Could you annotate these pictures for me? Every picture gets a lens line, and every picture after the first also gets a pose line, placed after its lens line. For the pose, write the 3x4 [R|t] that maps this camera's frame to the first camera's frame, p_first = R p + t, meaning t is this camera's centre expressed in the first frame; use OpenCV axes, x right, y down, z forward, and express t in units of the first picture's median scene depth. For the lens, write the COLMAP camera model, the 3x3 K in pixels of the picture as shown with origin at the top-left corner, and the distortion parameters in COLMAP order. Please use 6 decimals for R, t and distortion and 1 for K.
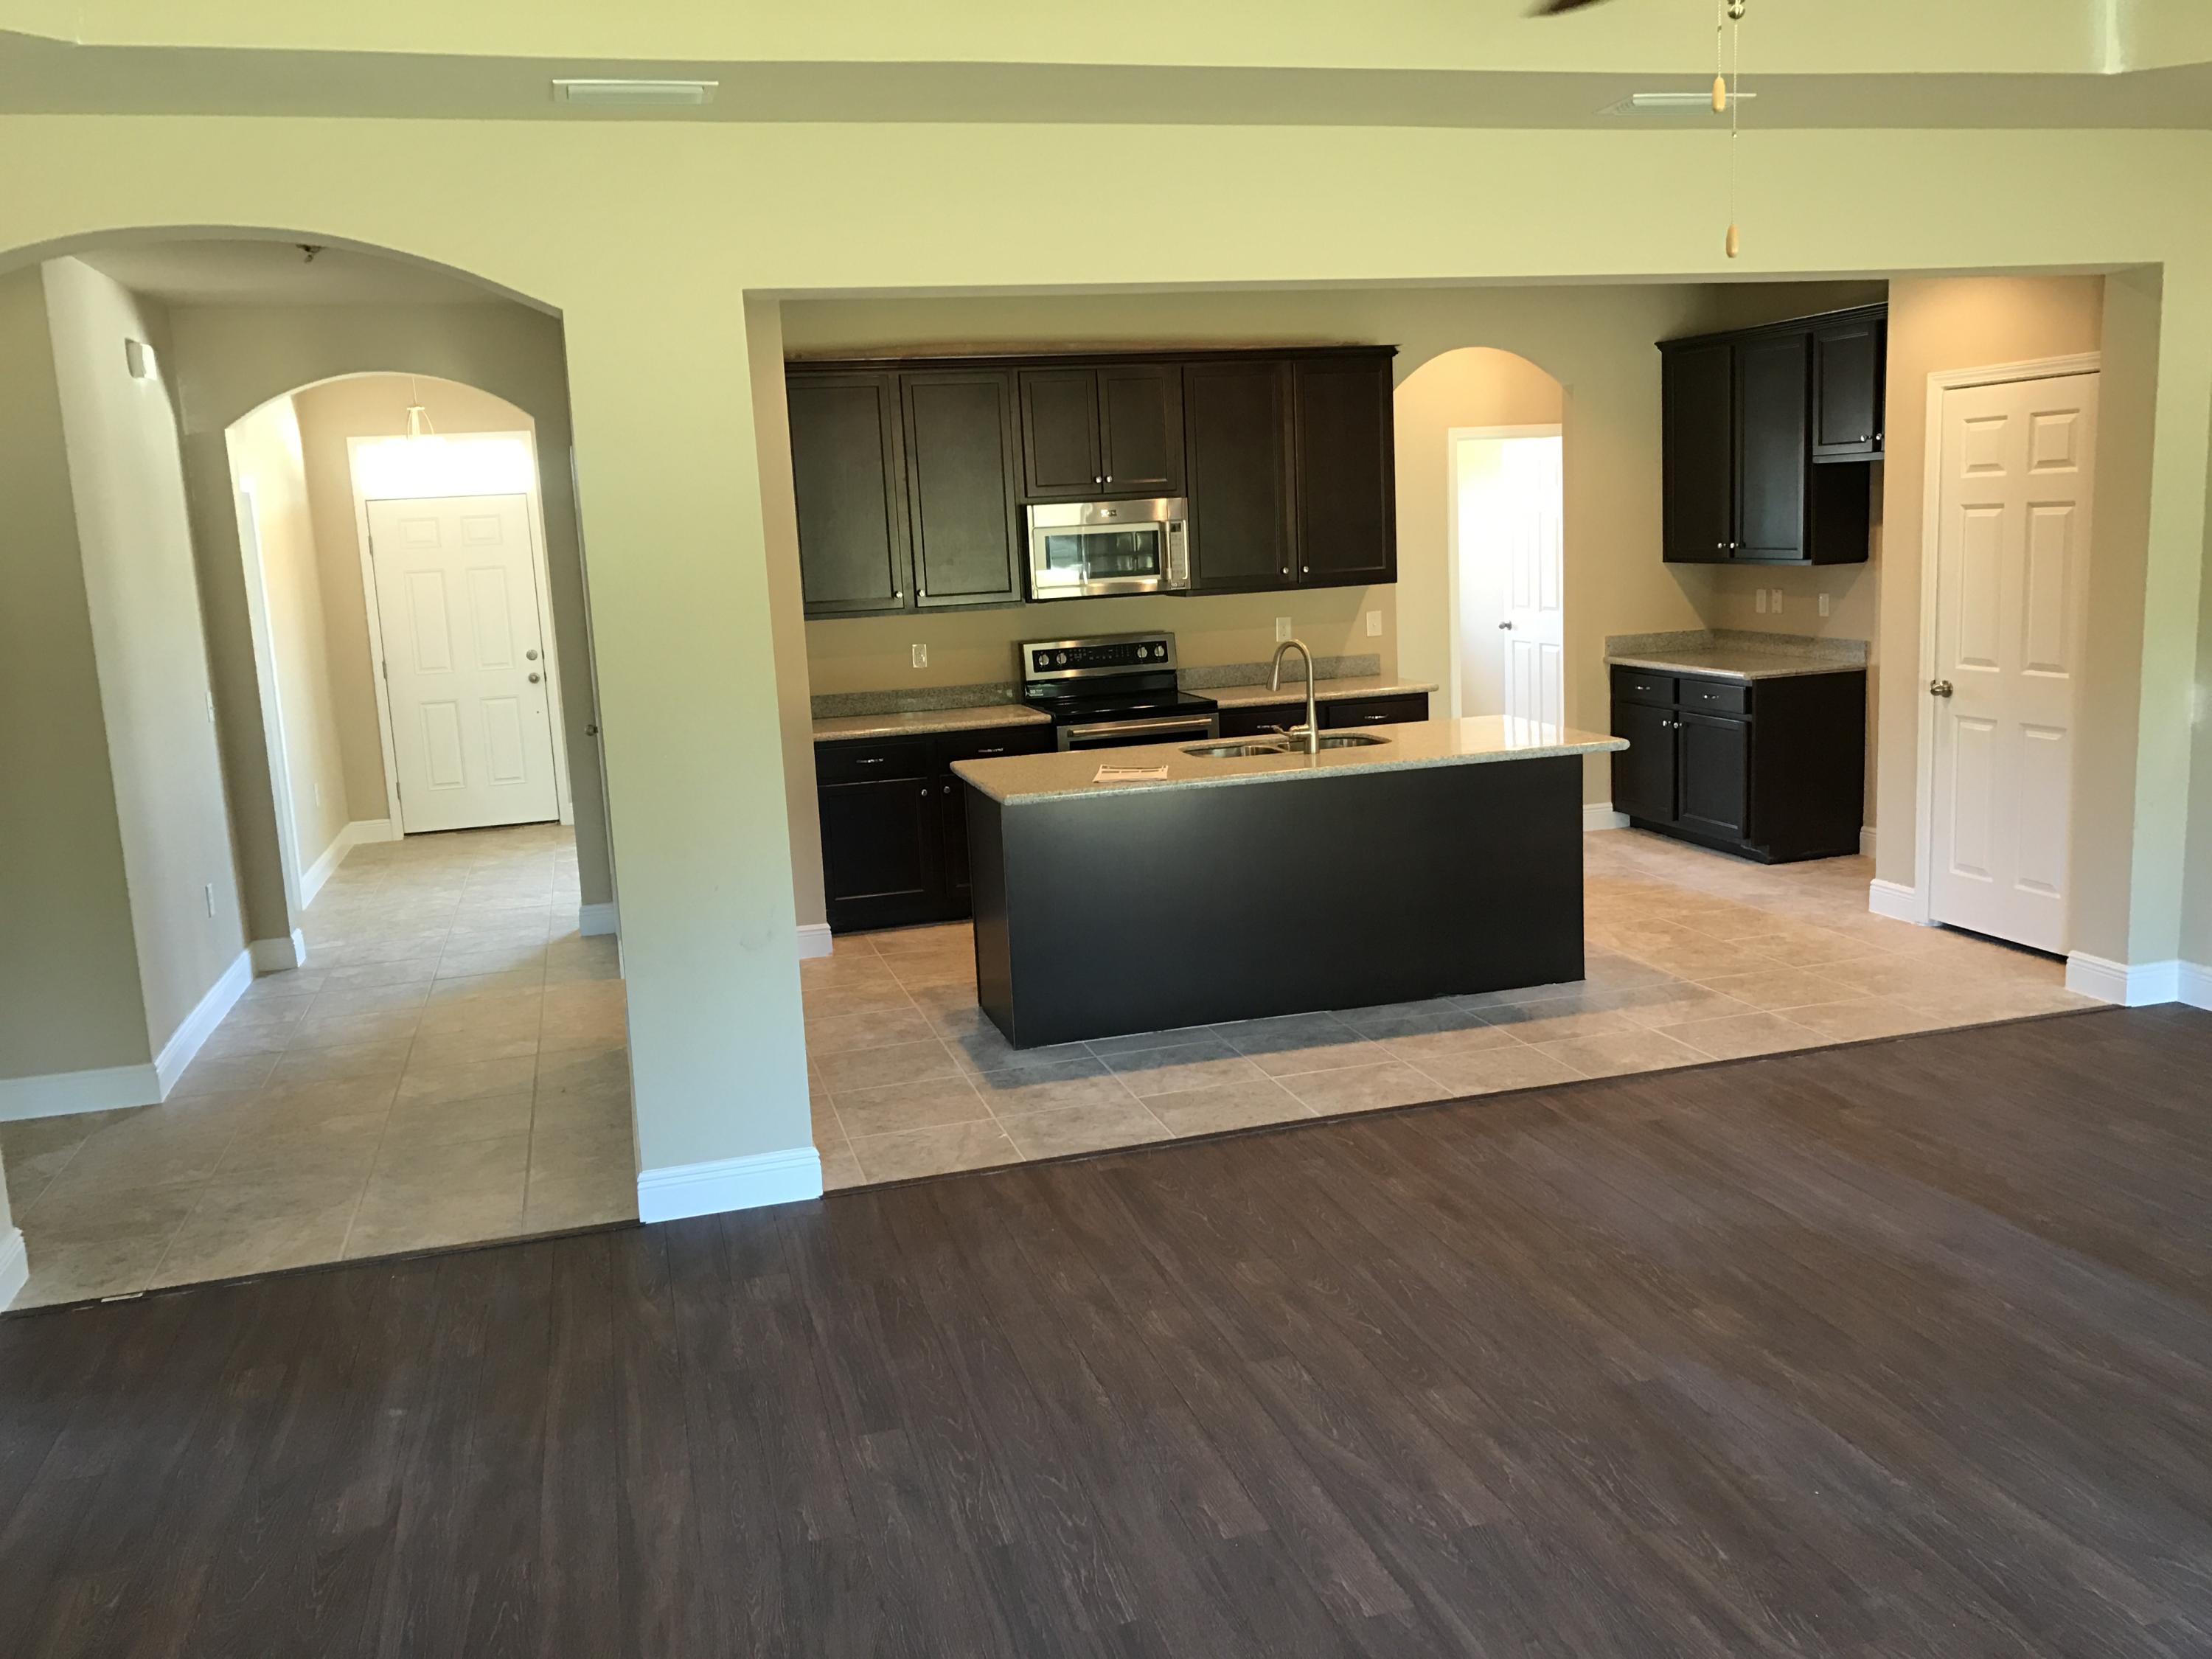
lens RADIAL K [[1824.3, 0, 1109.4], [0, 1824.3, 821.6], [0, 0, 1]] dist [0.062603, -0.056762]
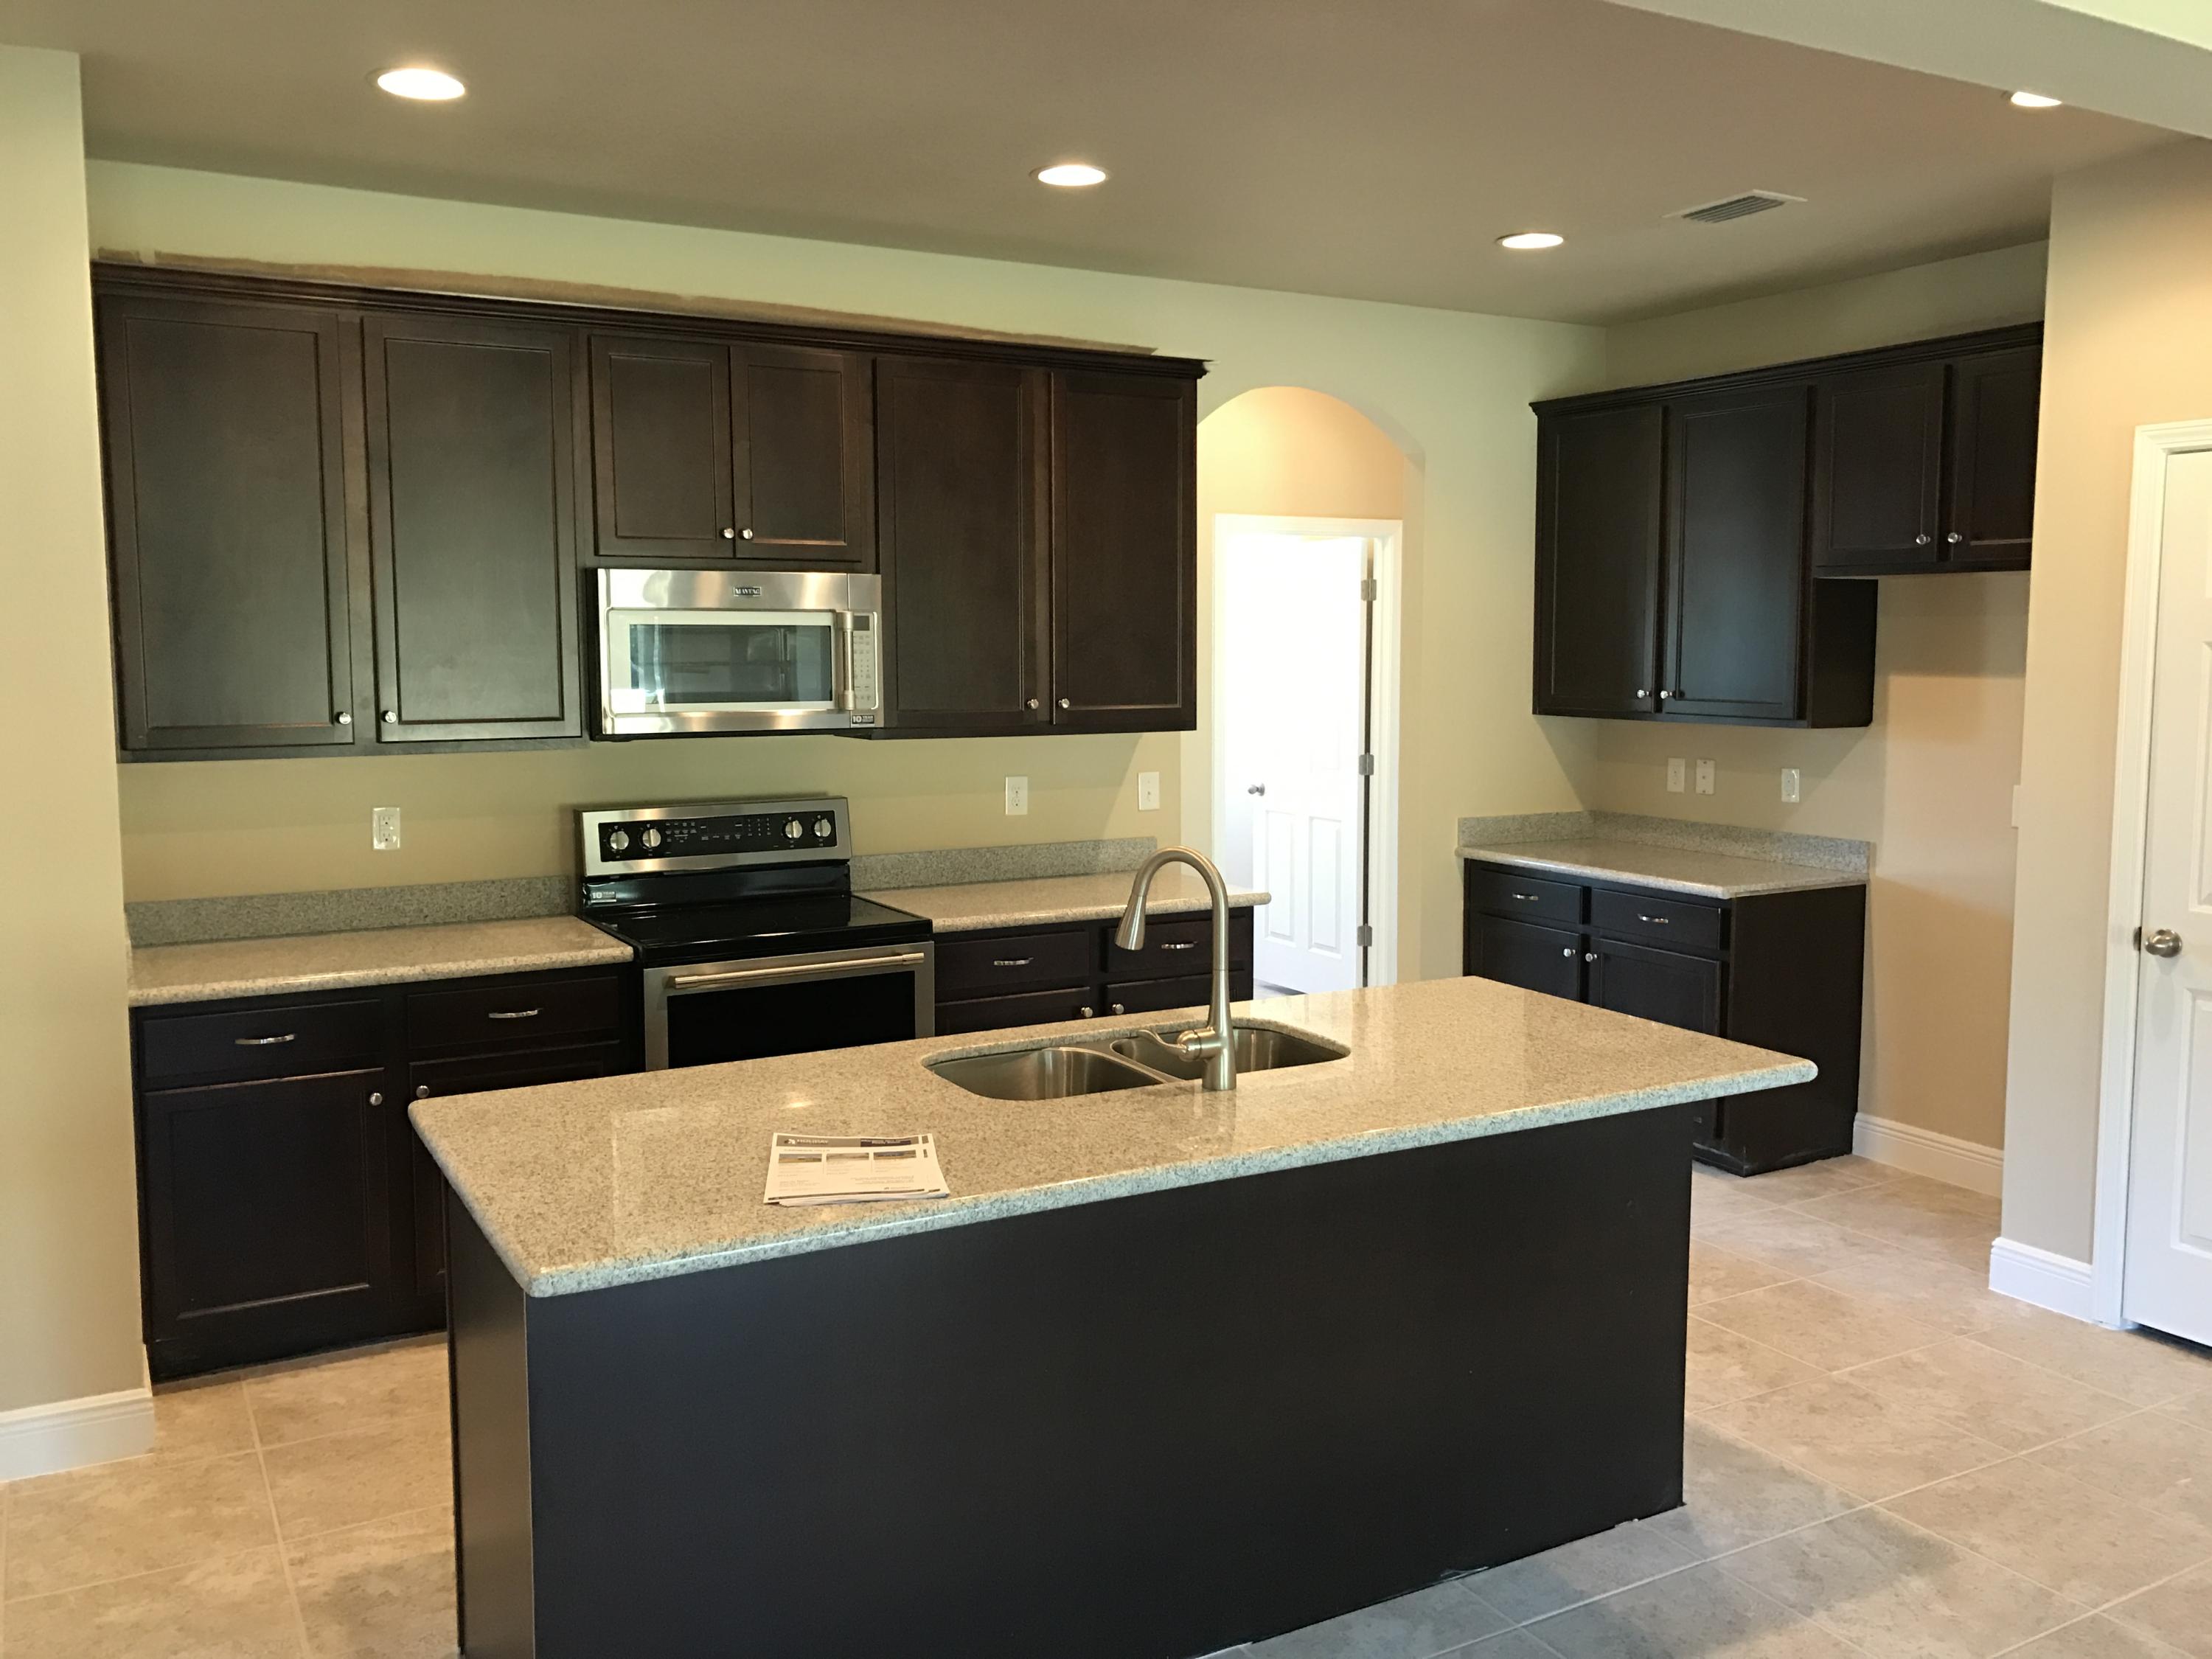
lens RADIAL K [[1824.3, 0, 1088.1], [0, 1824.3, 815.7], [0, 0, 1]] dist [0.062603, -0.056762]
pose [[0.973353, 0.026146, 0.227816, -0.023964], [-0.008683, 0.996969, -0.077319, -0.052897], [-0.229147, 0.073280, 0.970629, 0.407138]]
